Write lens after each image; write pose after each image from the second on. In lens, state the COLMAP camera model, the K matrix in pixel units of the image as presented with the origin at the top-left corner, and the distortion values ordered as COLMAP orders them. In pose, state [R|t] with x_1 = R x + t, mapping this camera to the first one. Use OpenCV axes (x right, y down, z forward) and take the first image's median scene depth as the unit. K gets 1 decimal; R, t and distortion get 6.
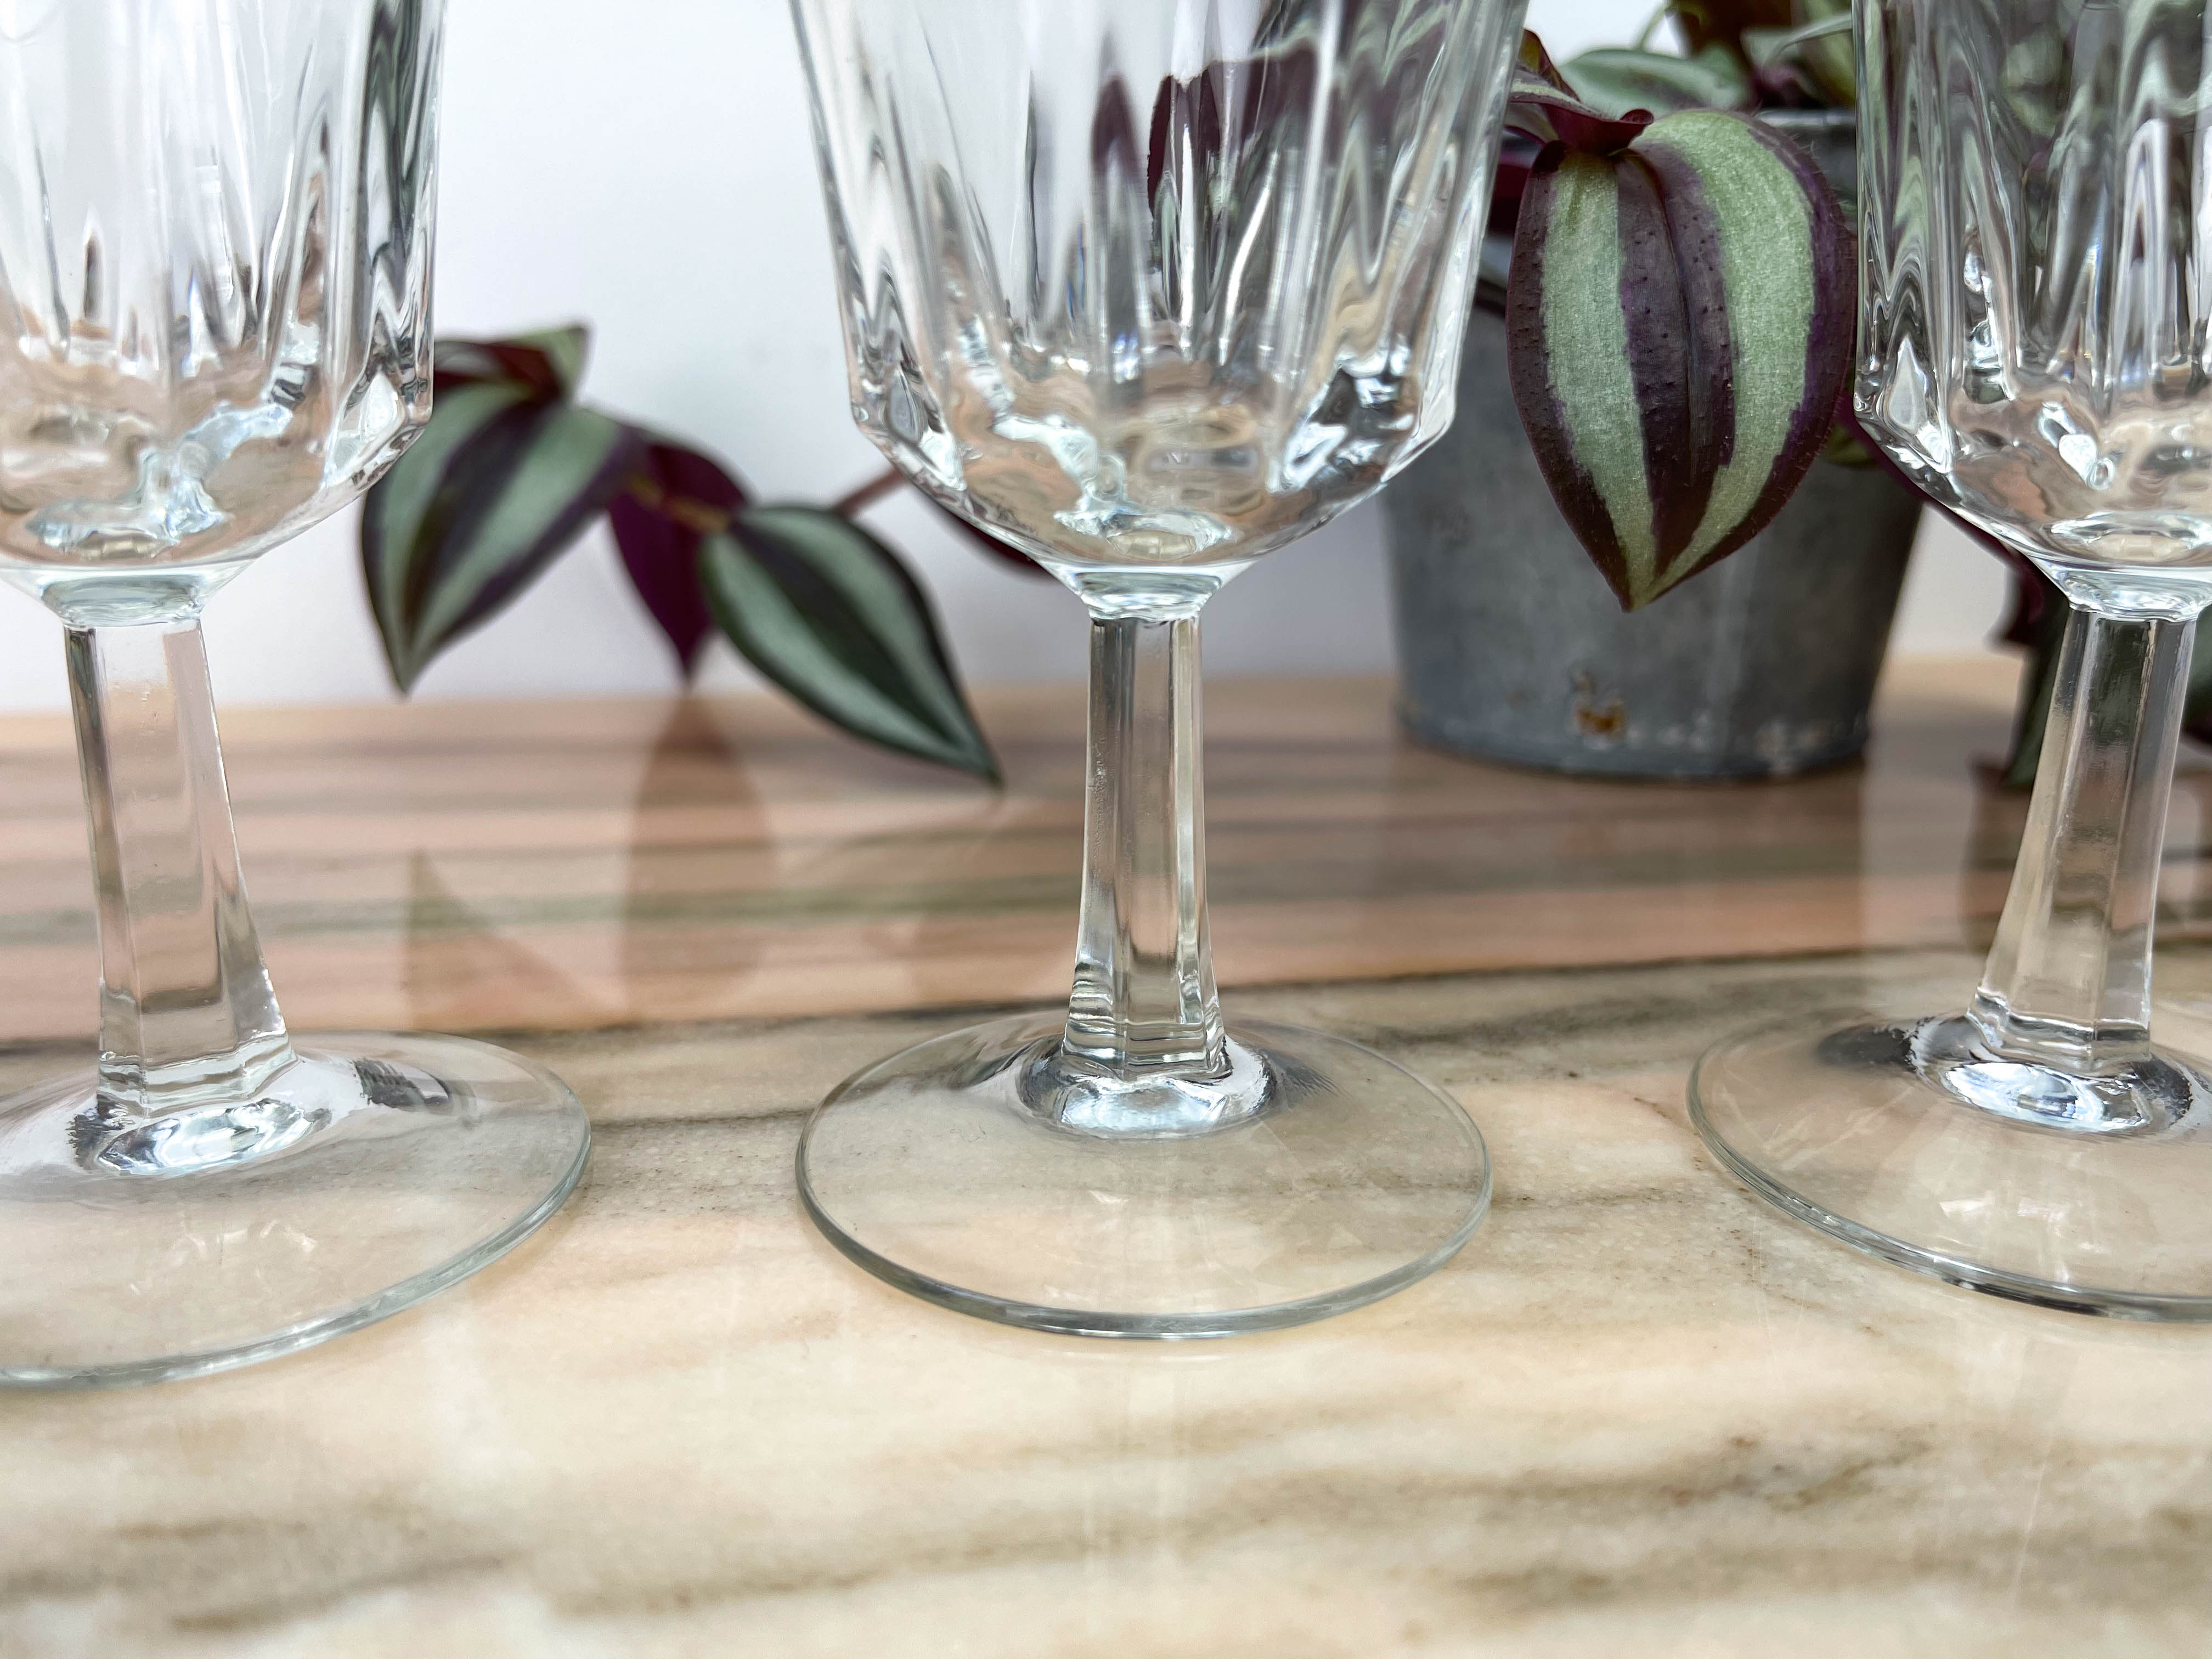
lens RADIAL K [[1774.6, 0, 1099.7], [0, 1774.6, 832.2], [0, 0, 1]] dist [0.008078, -0.050722]
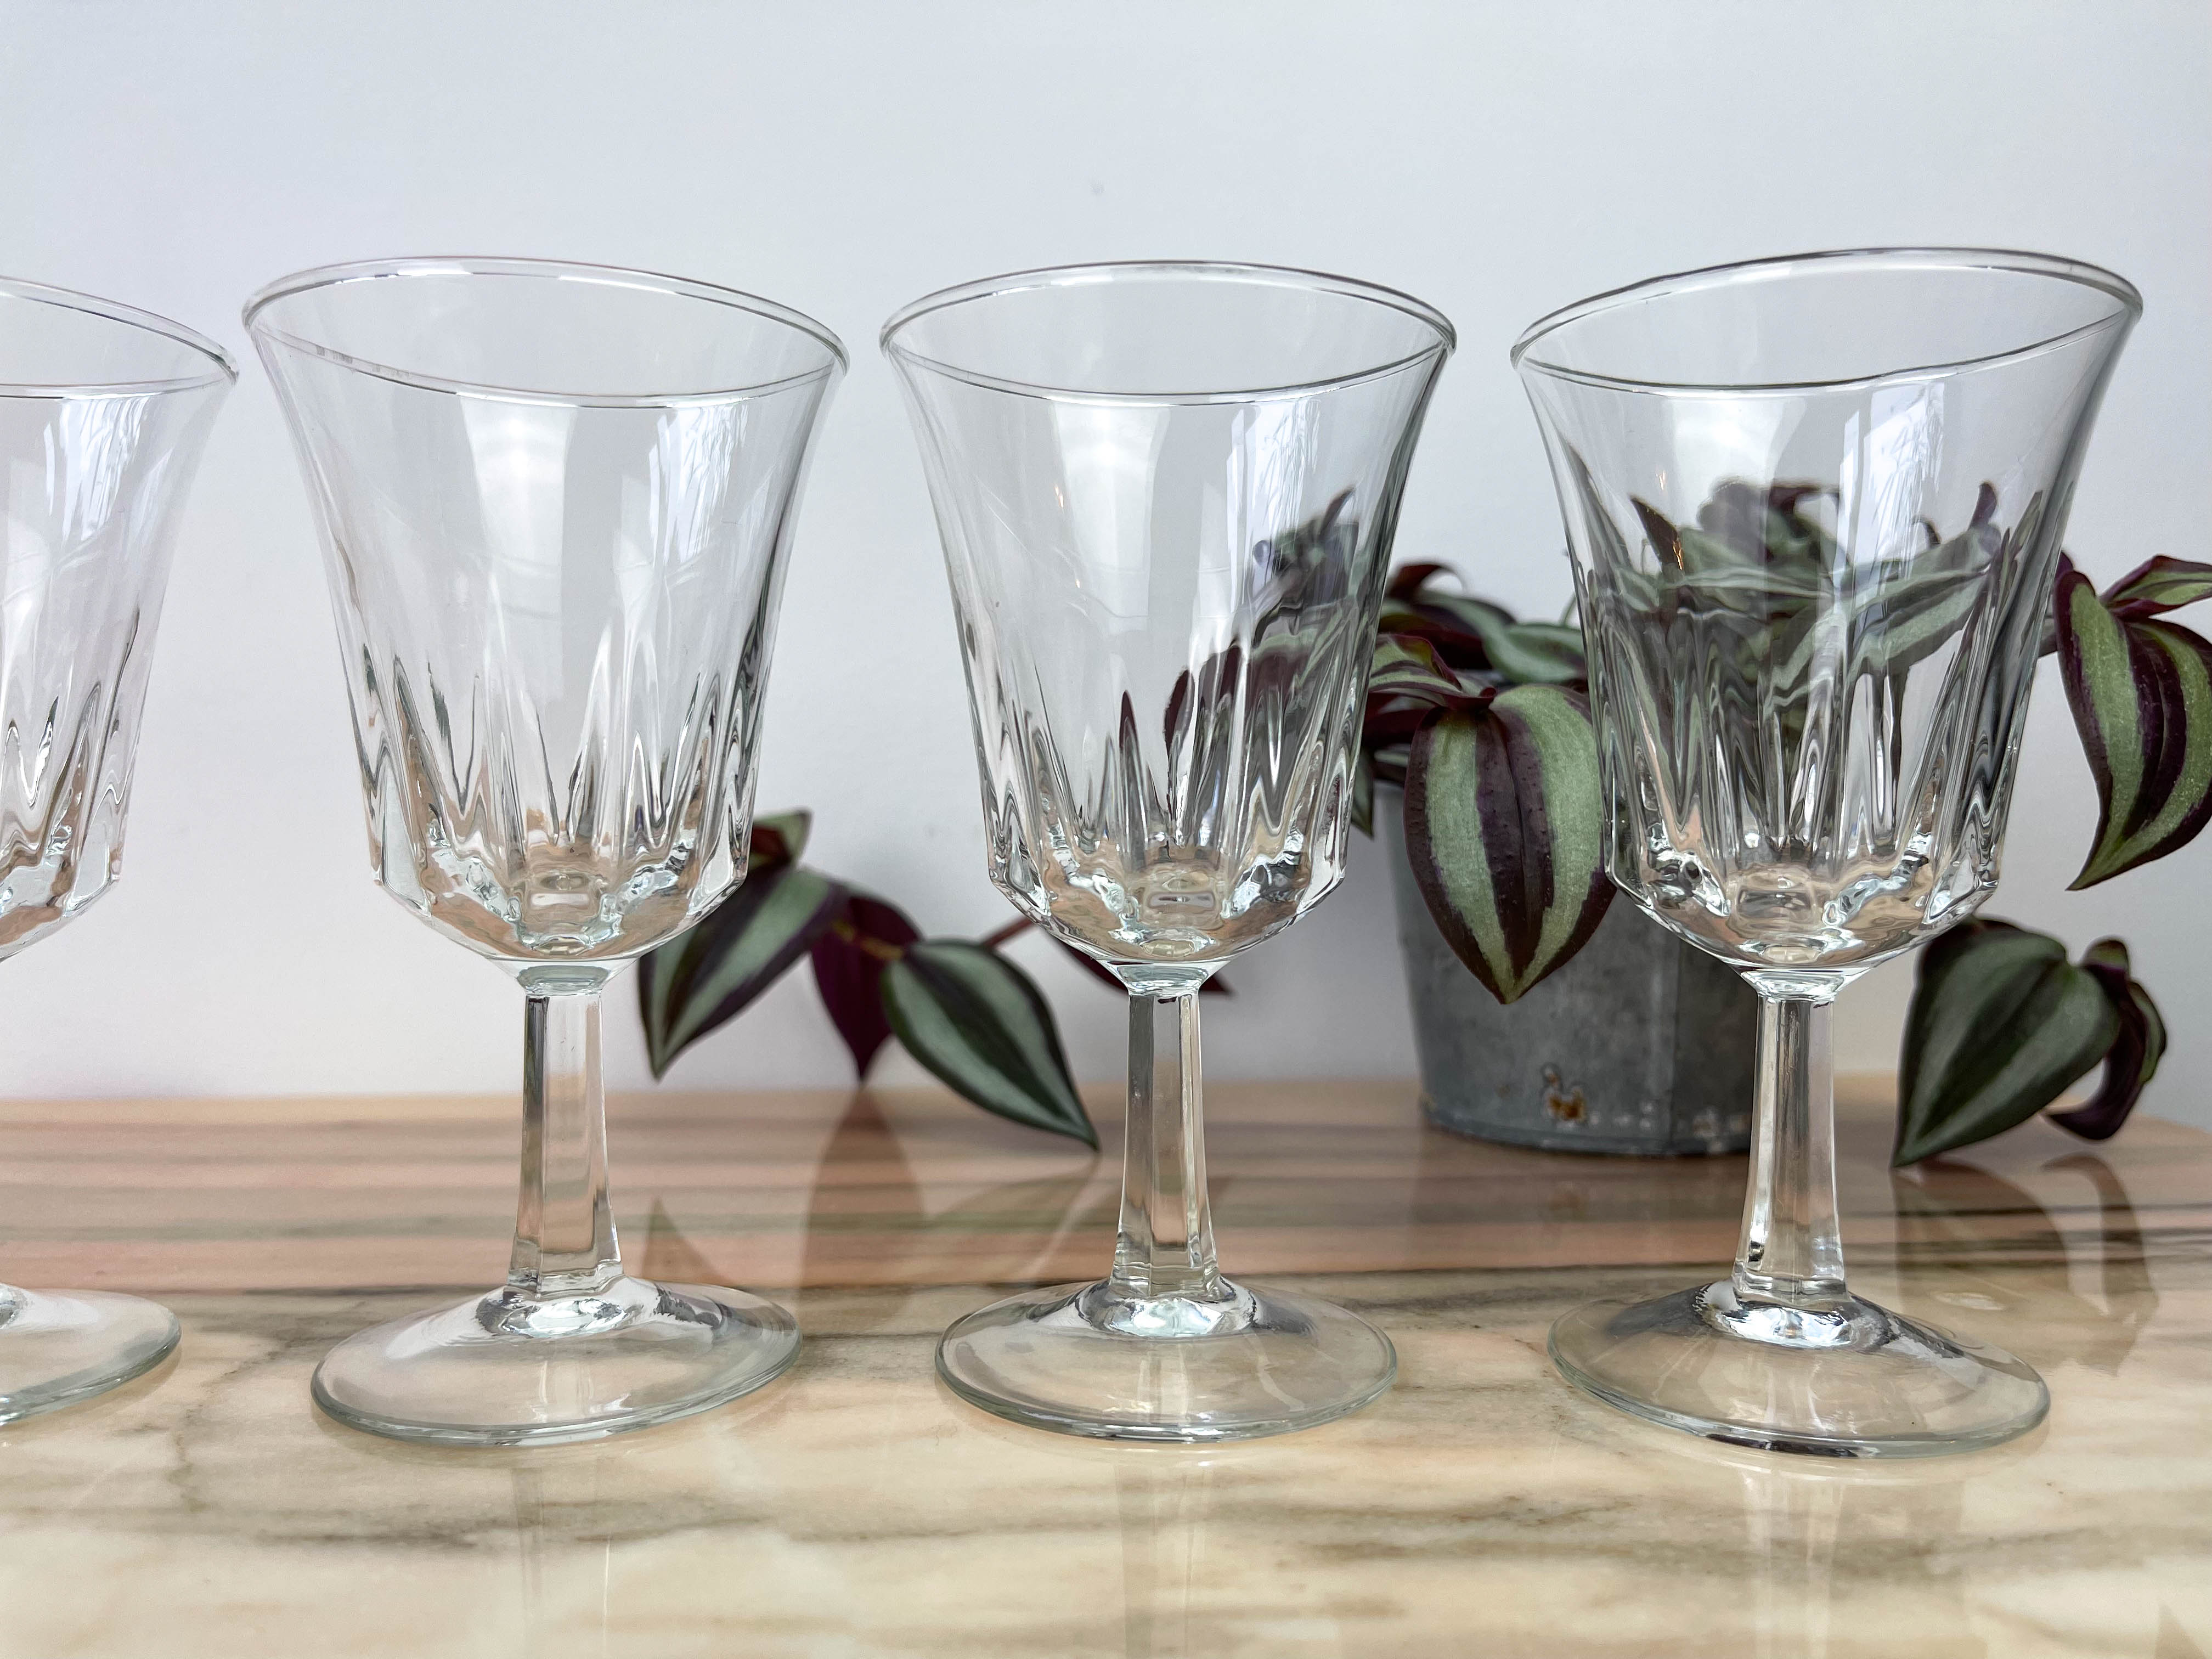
lens RADIAL K [[1757.5, 0, 1106.0], [0, 1757.5, 829.5], [0, 0, 1]] dist [0.012150, 0.006673]
pose [[0.996724, -0.002226, -0.080846, 0.092132], [-0.018519, 0.966782, -0.254930, 0.126485], [0.078728, 0.255593, 0.963574, -0.527889]]
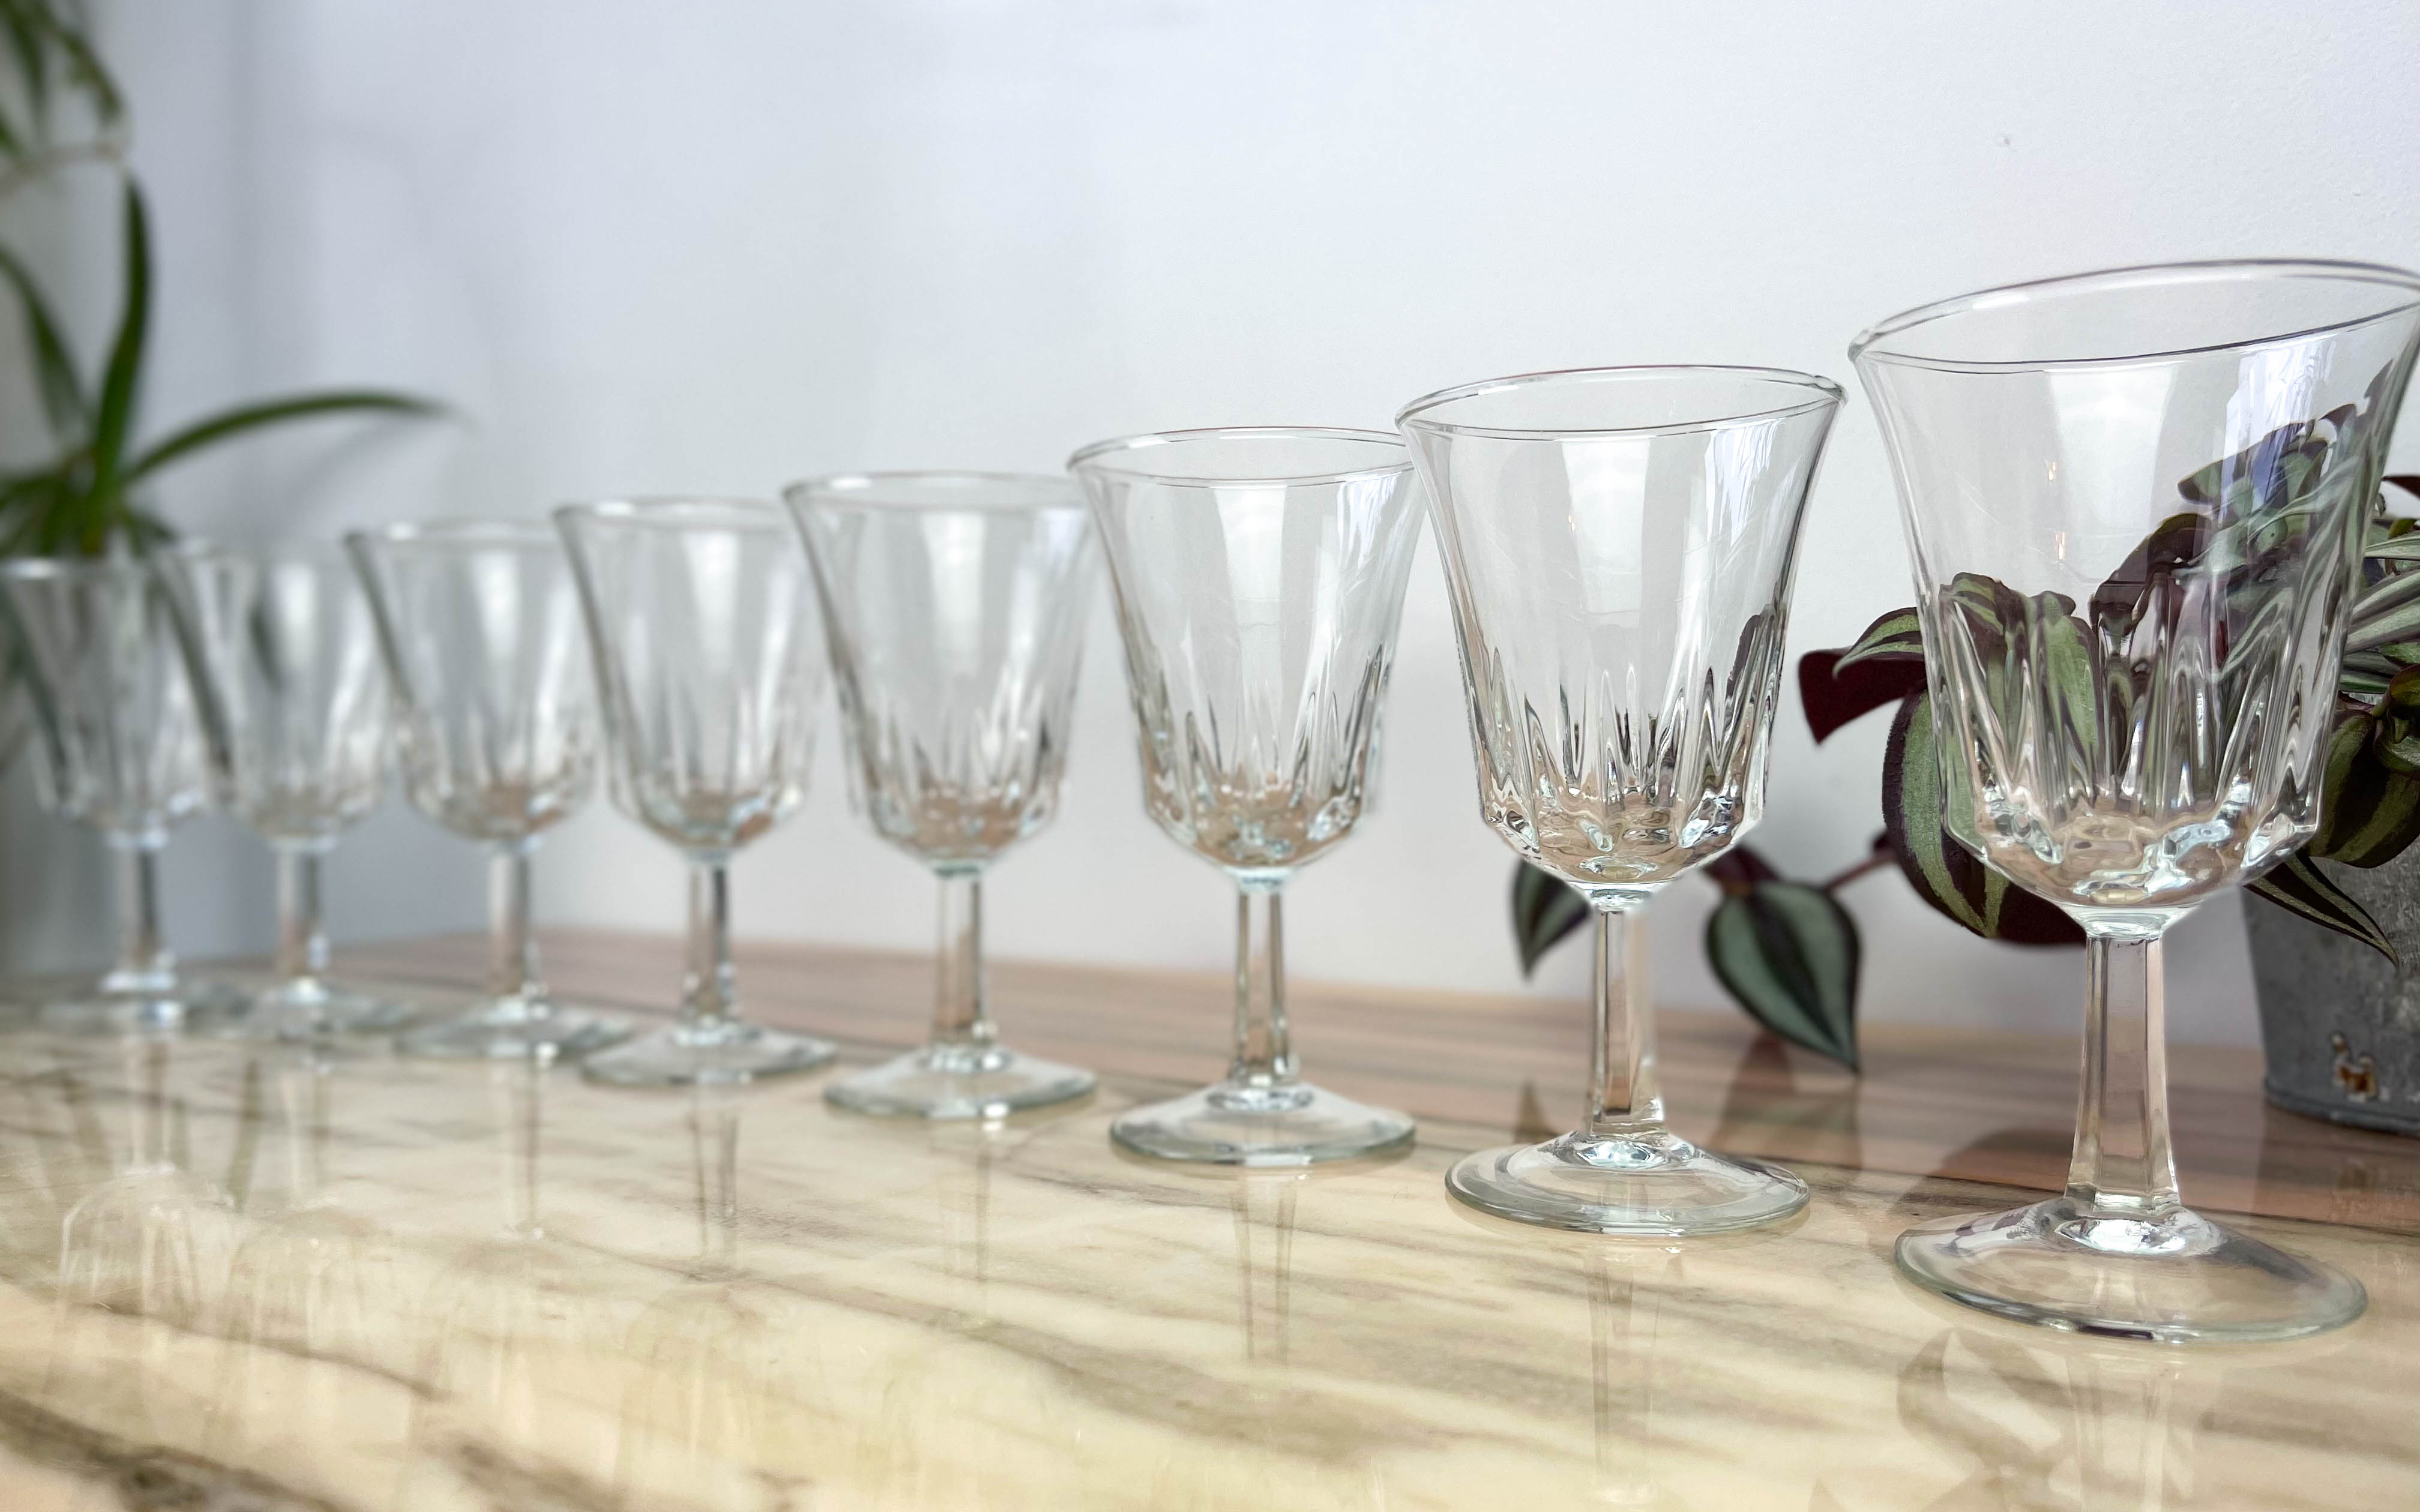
lens RADIAL K [[1843.0, 0, 1210.0], [0, 1843.0, 756.0], [0, 0, 1]] dist [0.006618, 0.002903]
pose [[0.694366, -0.014759, -0.719471, 1.129174], [-0.183928, 0.962942, -0.197264, 0.201612], [0.695720, 0.269304, 0.665919, -0.754405]]
